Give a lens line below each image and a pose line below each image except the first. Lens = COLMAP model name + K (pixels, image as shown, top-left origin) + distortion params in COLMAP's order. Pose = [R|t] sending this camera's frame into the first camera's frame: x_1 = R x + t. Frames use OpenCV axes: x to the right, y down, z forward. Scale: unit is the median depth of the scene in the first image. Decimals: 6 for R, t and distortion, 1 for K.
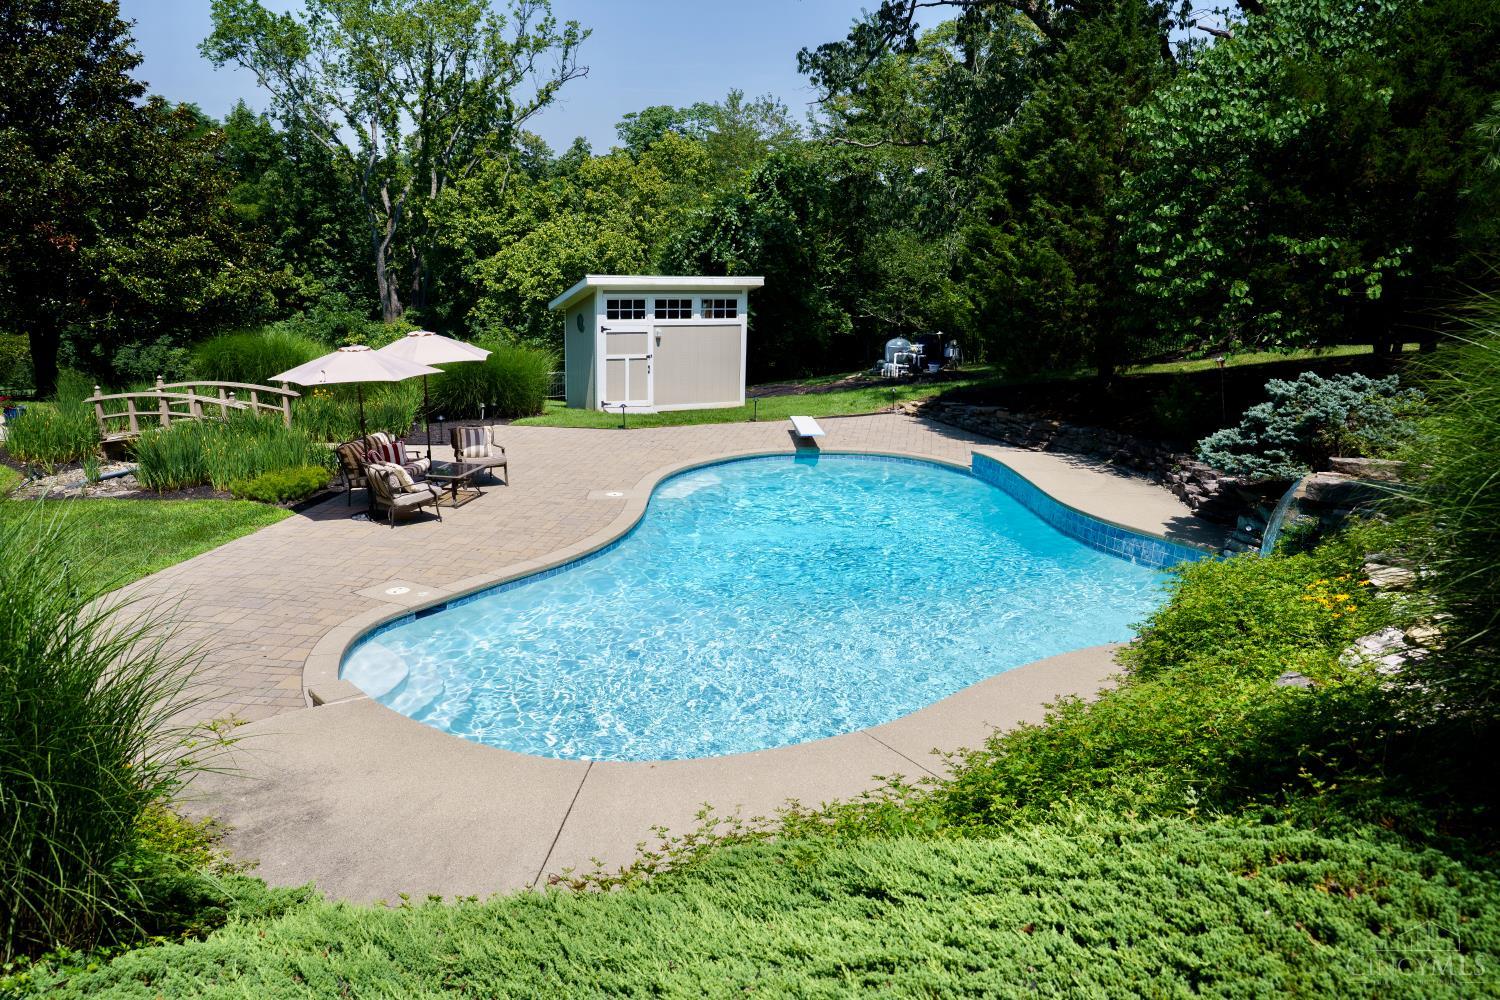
lens RADIAL K [[1160.6, 0, 751.7], [0, 1160.6, 509.3], [0, 0, 1]] dist [-0.009543, 0.002325]
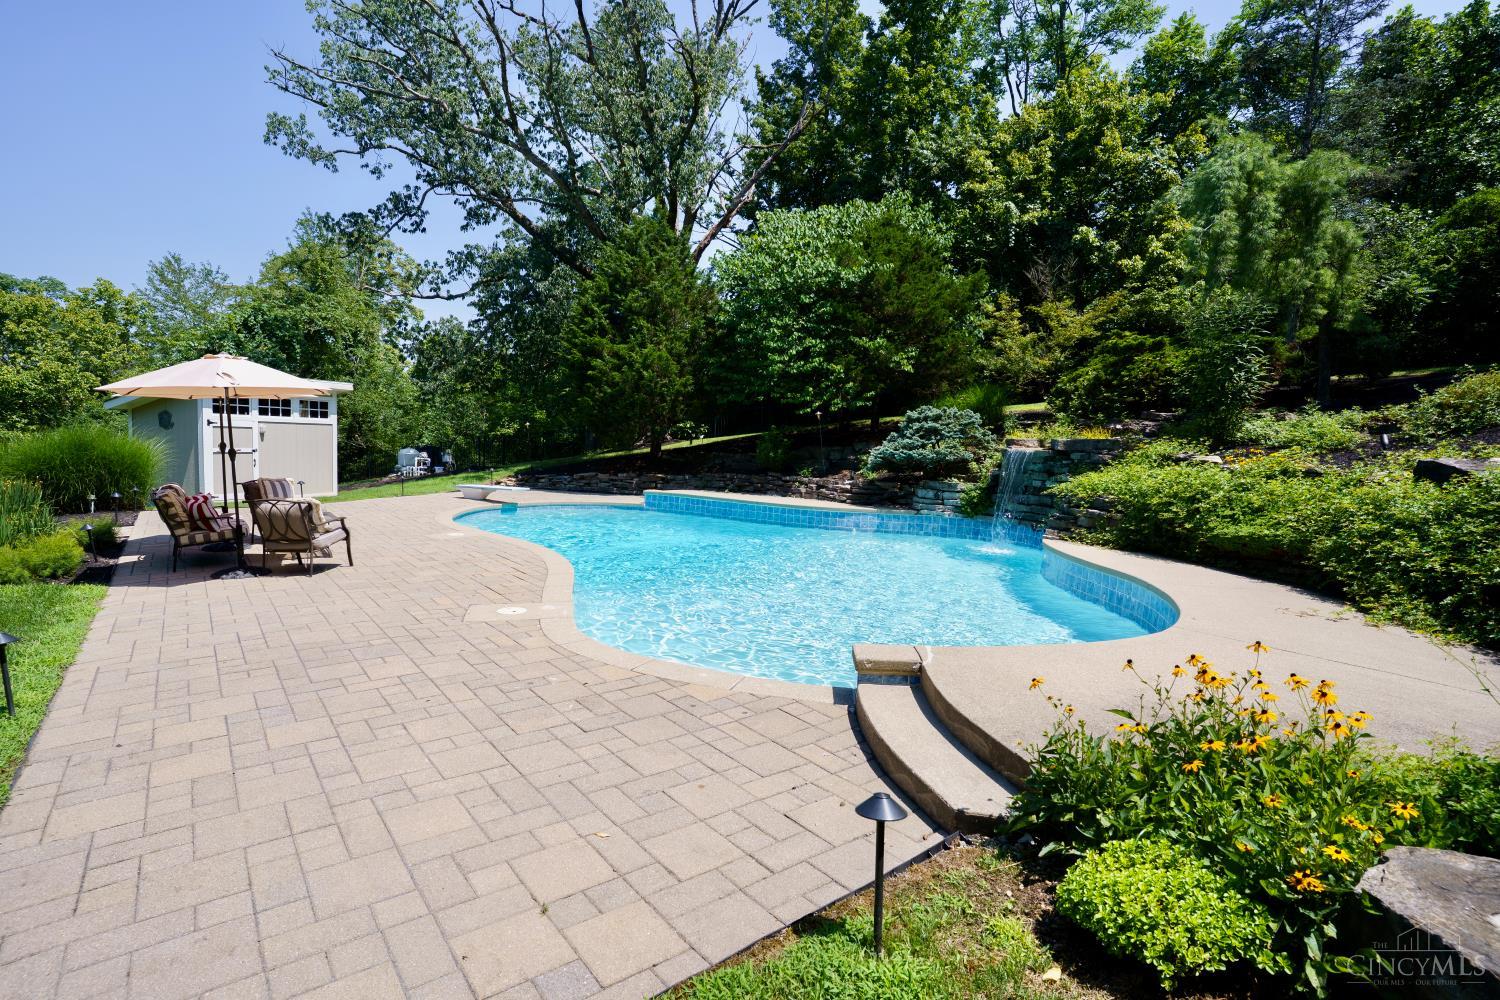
lens RADIAL K [[747.5, 0, 756.3], [0, 747.5, 488.1], [0, 0, 1]] dist [-0.071559, 0.029399]
pose [[0.676419, -0.051089, 0.734743, -0.264486], [0.159985, 0.983964, -0.078868, 0.025843], [-0.718932, 0.170895, 0.673745, 0.237070]]
